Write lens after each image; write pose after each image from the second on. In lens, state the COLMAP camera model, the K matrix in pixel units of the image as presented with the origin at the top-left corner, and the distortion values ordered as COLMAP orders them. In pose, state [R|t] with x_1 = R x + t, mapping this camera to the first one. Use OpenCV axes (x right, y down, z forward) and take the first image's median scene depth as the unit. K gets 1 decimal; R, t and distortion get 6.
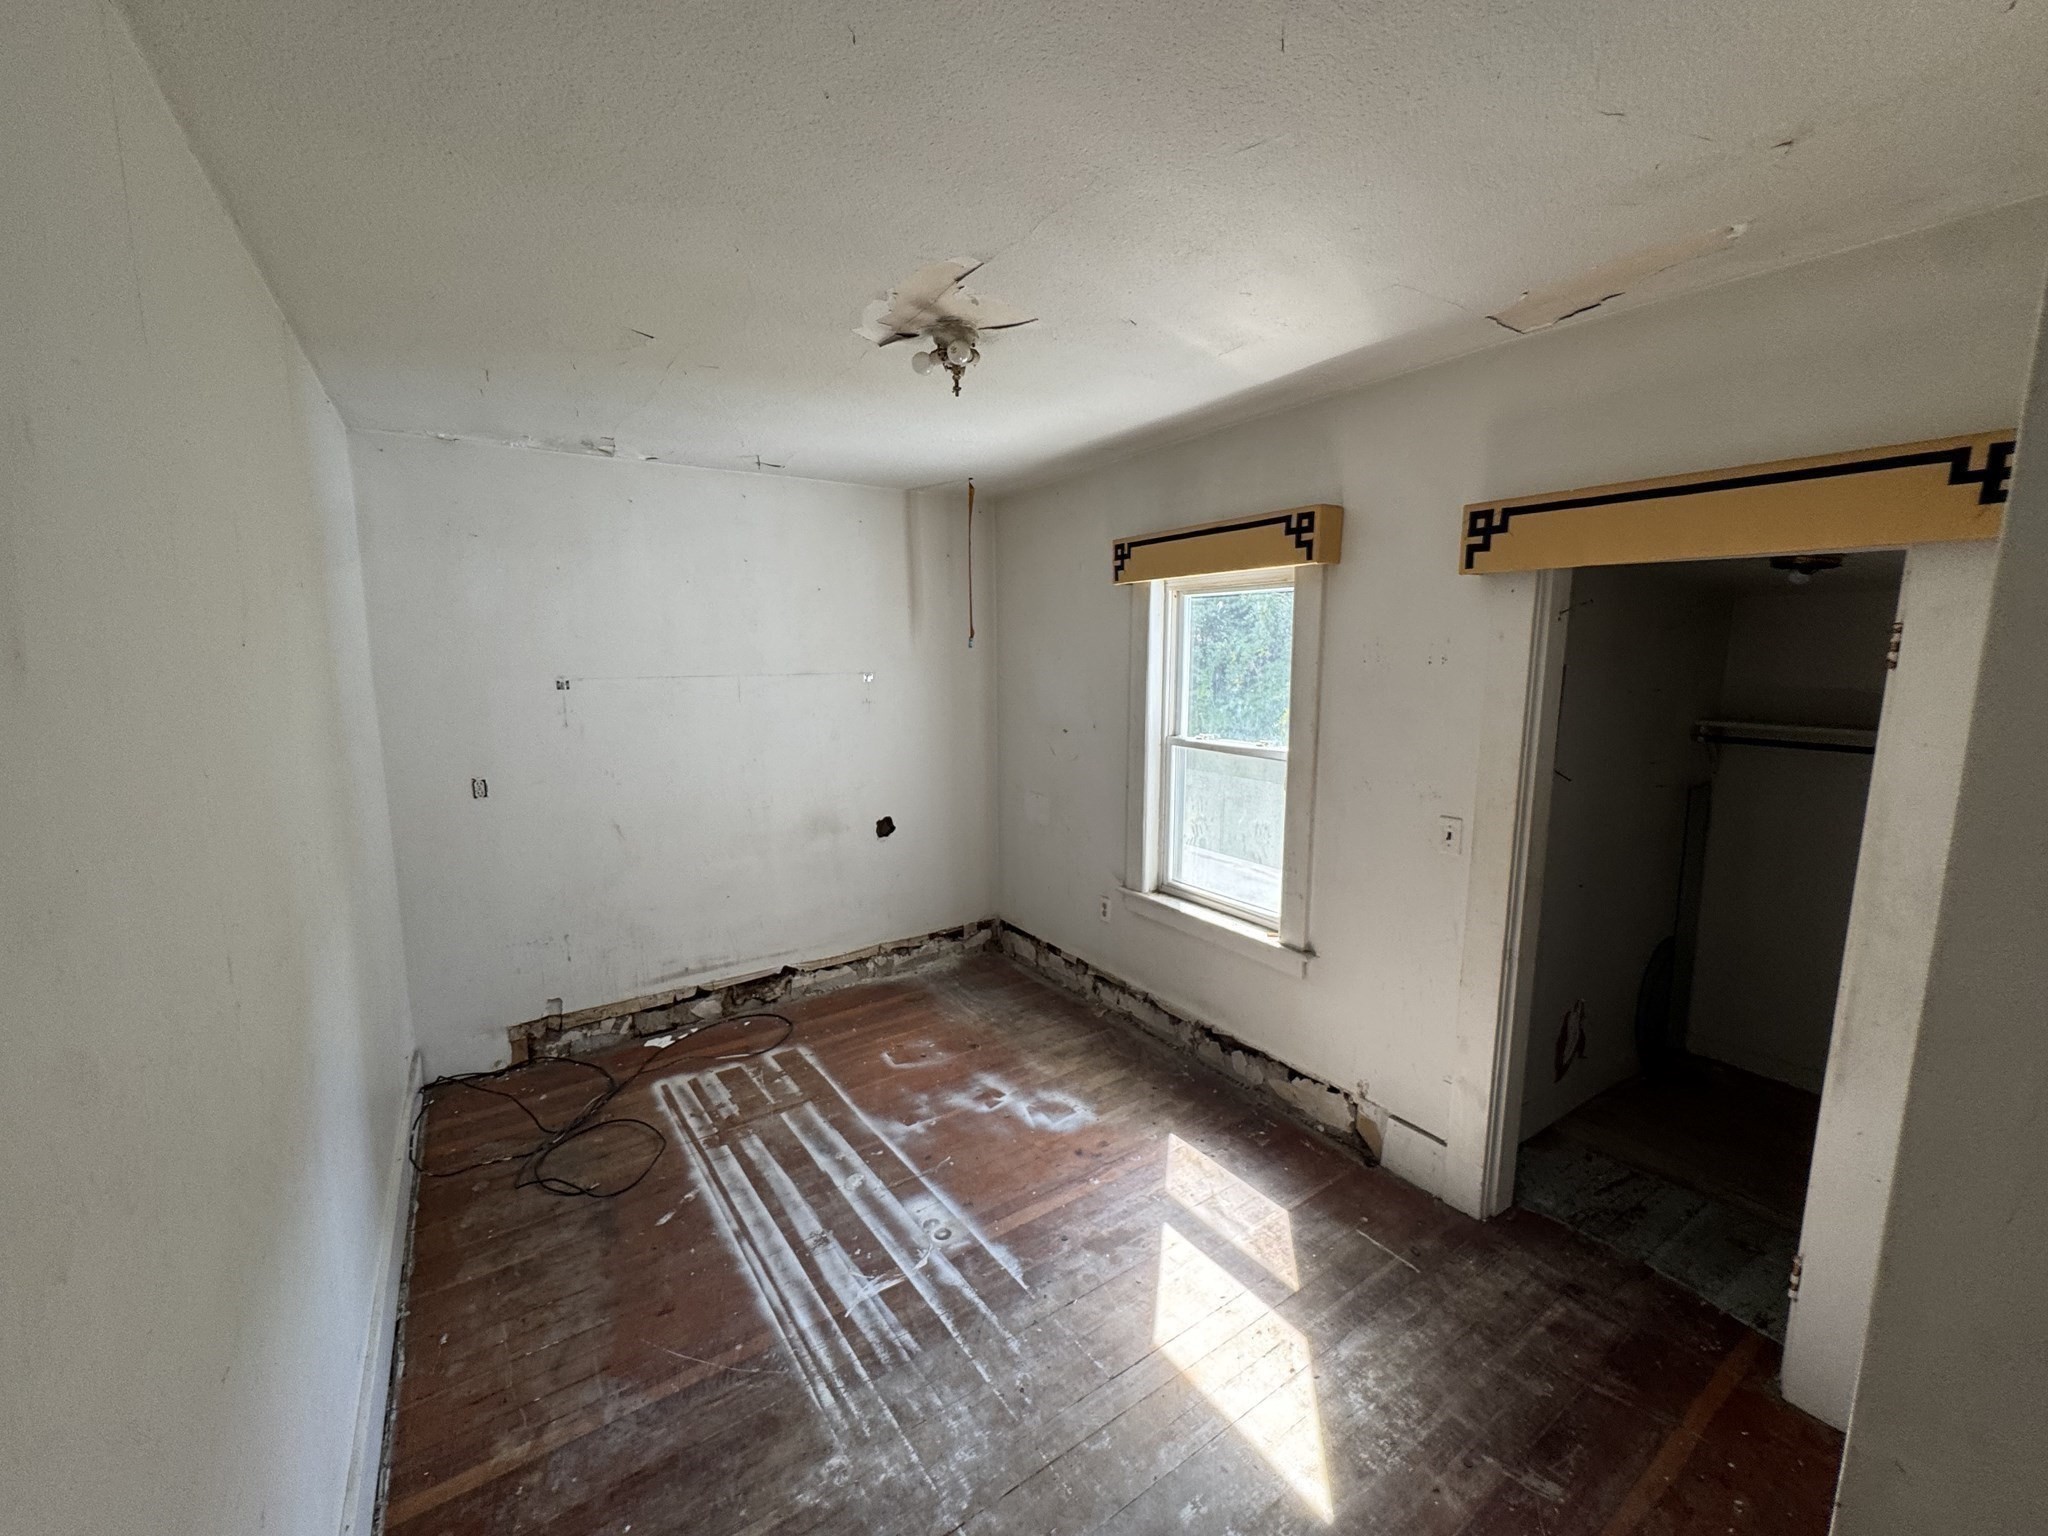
lens RADIAL K [[816.6, 0, 1027.8], [0, 816.6, 769.3], [0, 0, 1]] dist [-0.005083, 0.000599]
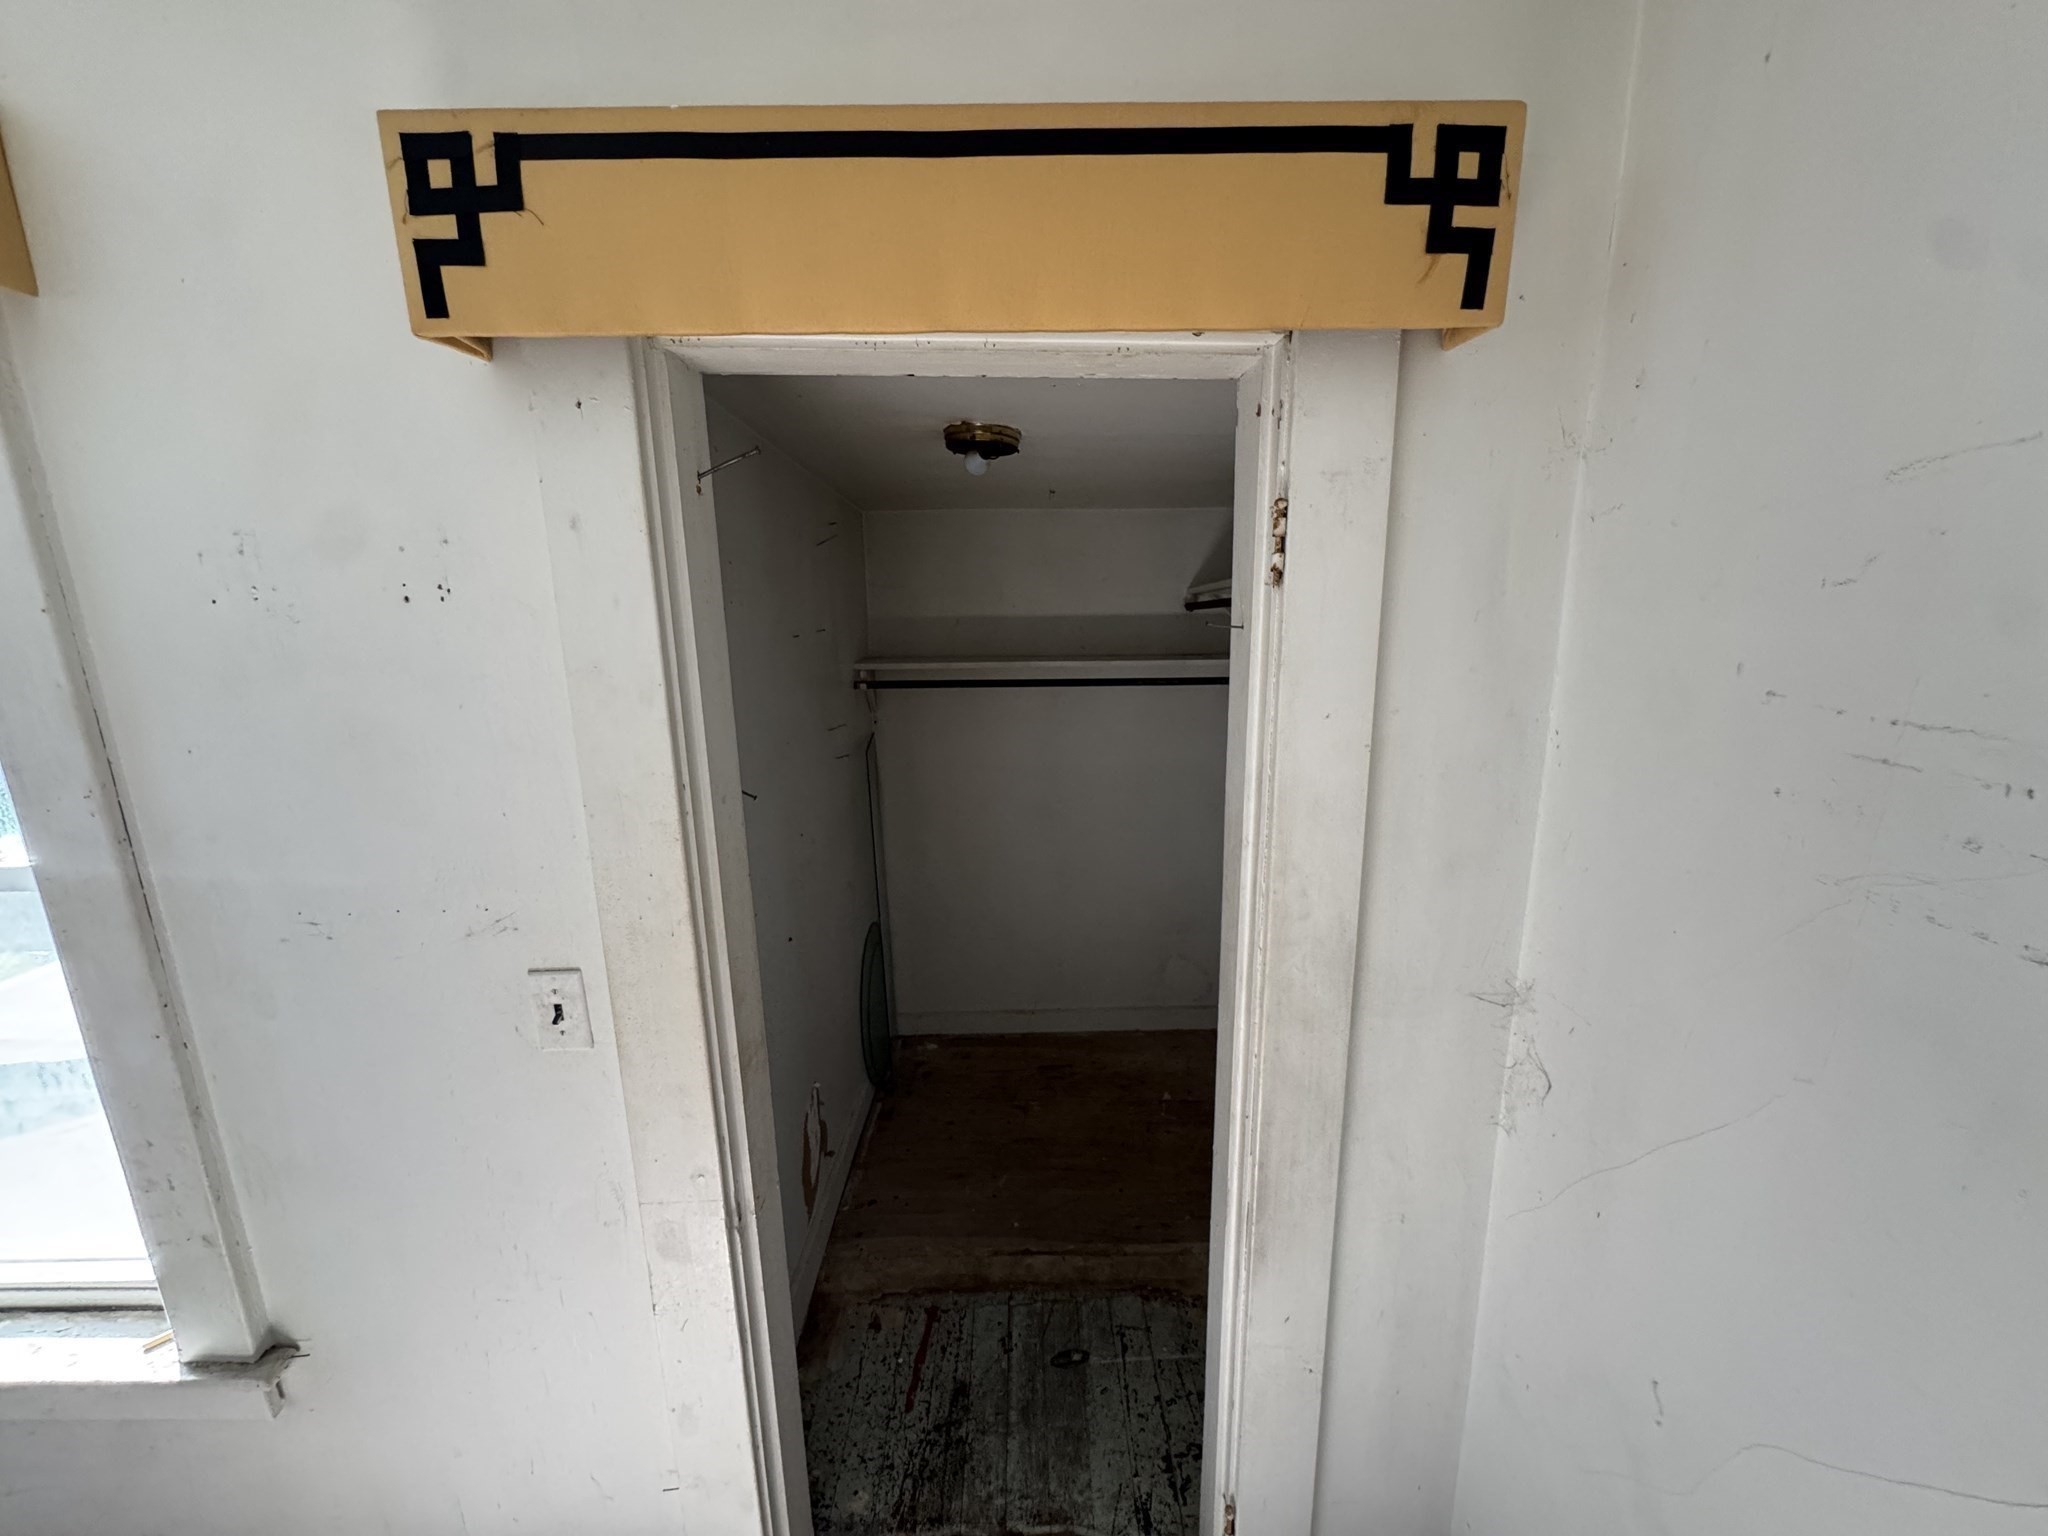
lens RADIAL K [[816.6, 0, 1026.2], [0, 816.6, 766.7], [0, 0, 1]] dist [-0.005083, 0.000599]
pose [[0.555508, -0.191952, 0.809052, 0.330336], [0.135510, 0.980881, 0.139676, -0.068356], [-0.820395, 0.032044, 0.570898, 0.549127]]
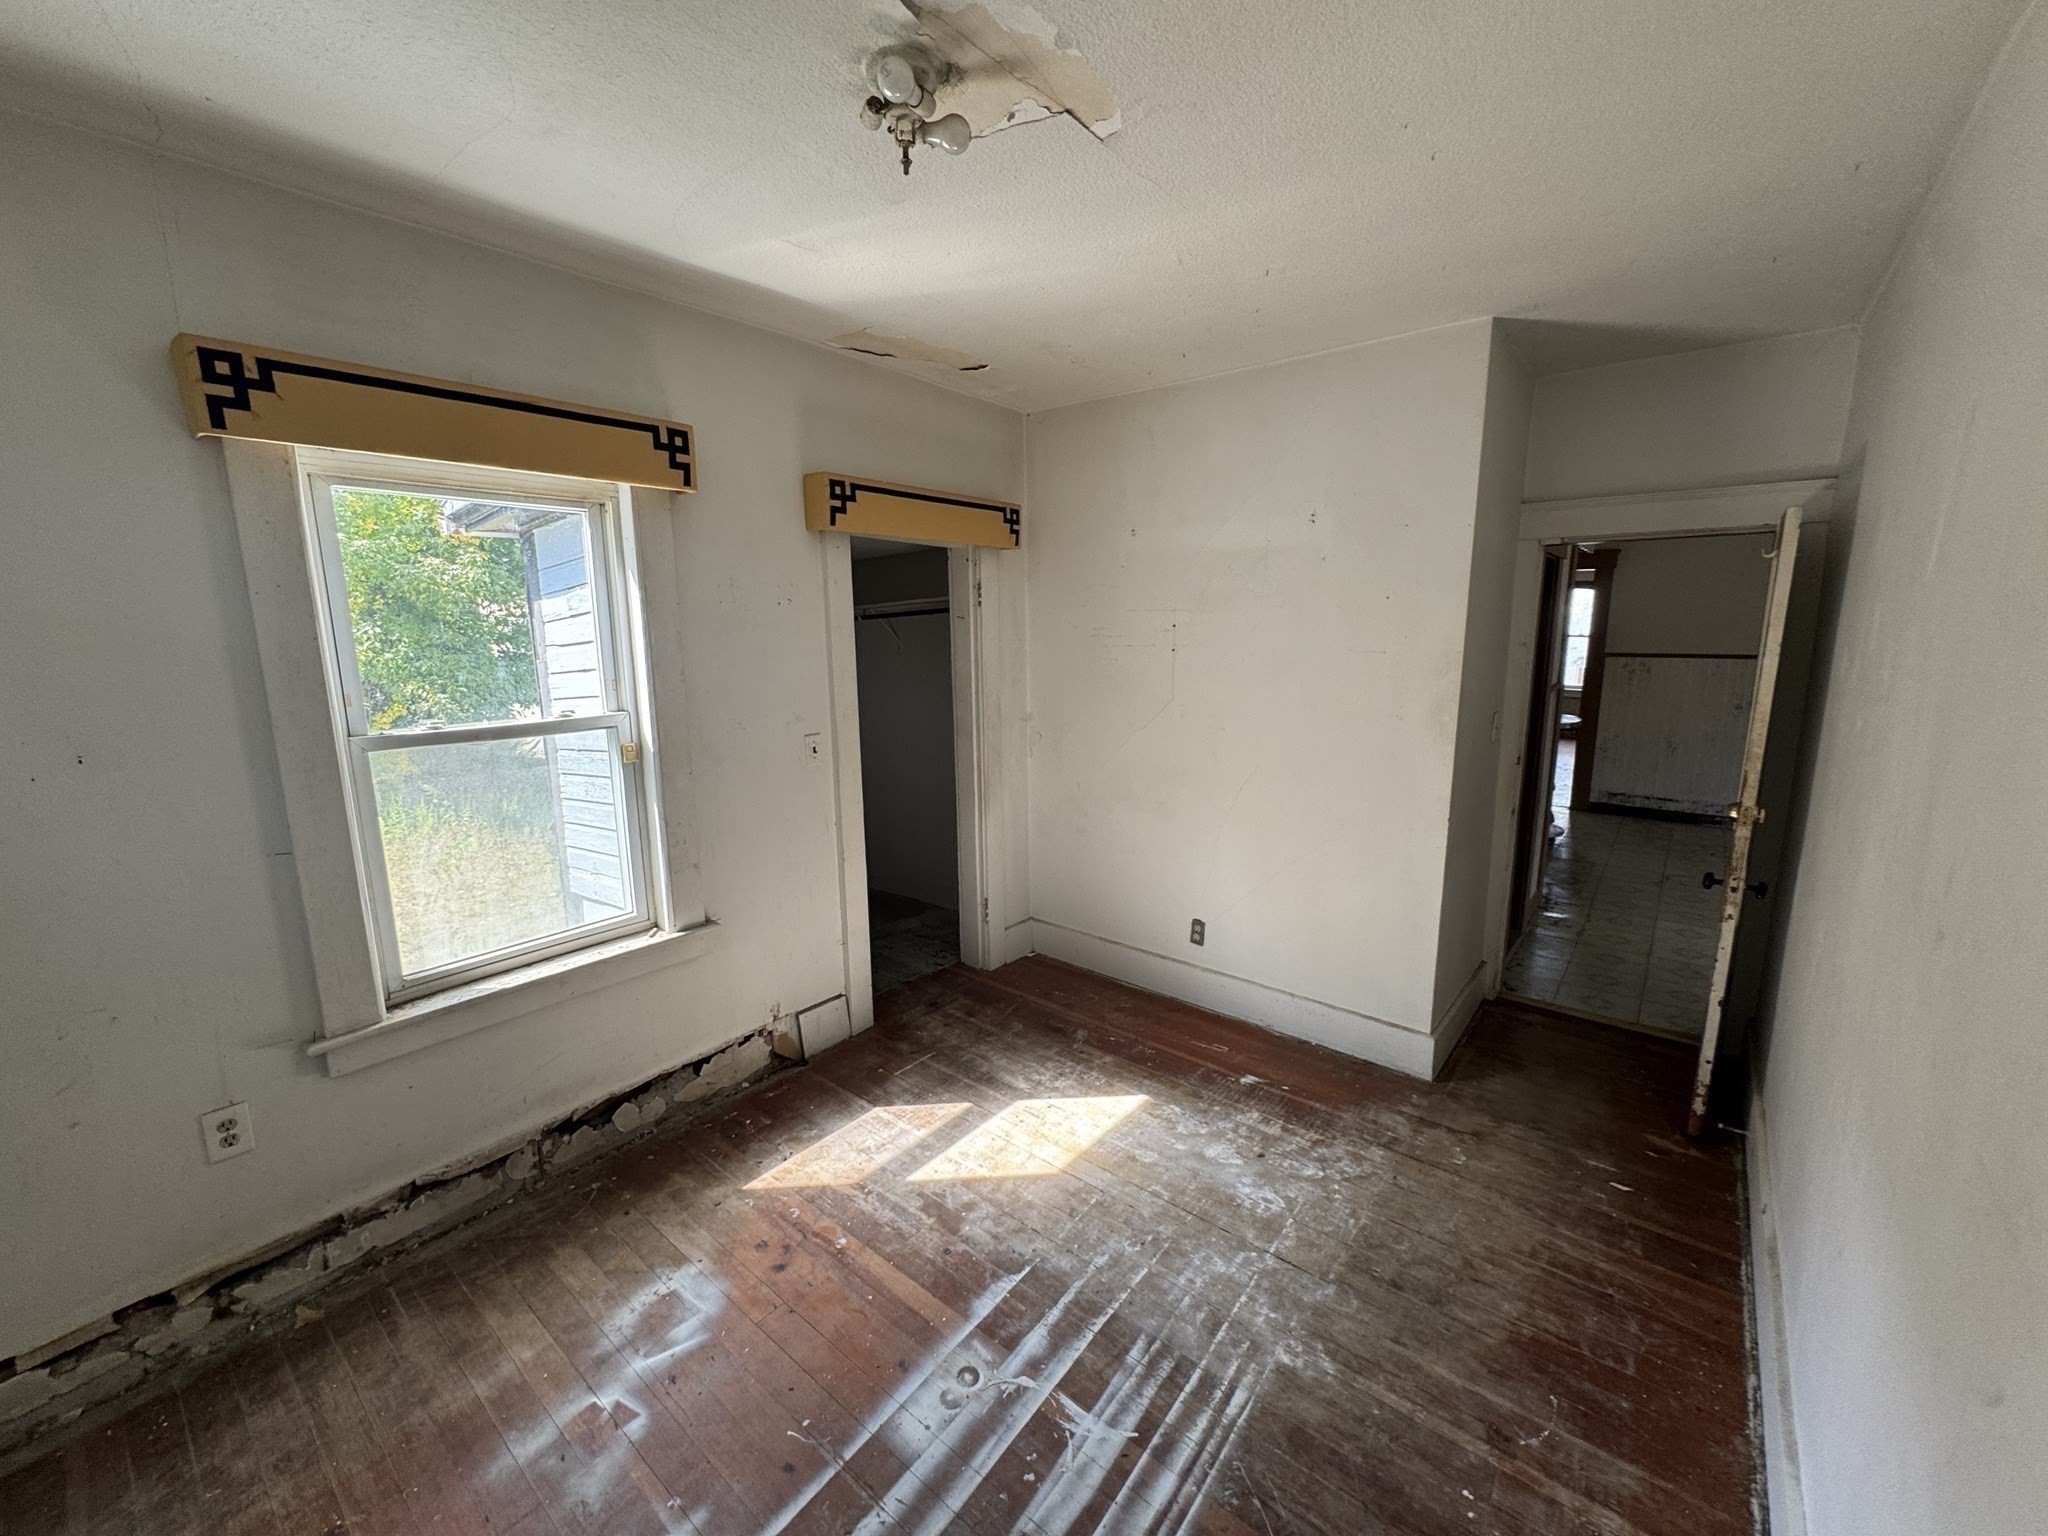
lens RADIAL K [[816.6, 0, 1022.3], [0, 816.6, 770.2], [0, 0, 1]] dist [-0.005083, 0.000599]
pose [[-0.280162, -0.171910, 0.944434, -0.695952], [0.144919, 0.964985, 0.218640, -0.105698], [-0.948951, 0.198121, -0.245439, 0.996294]]
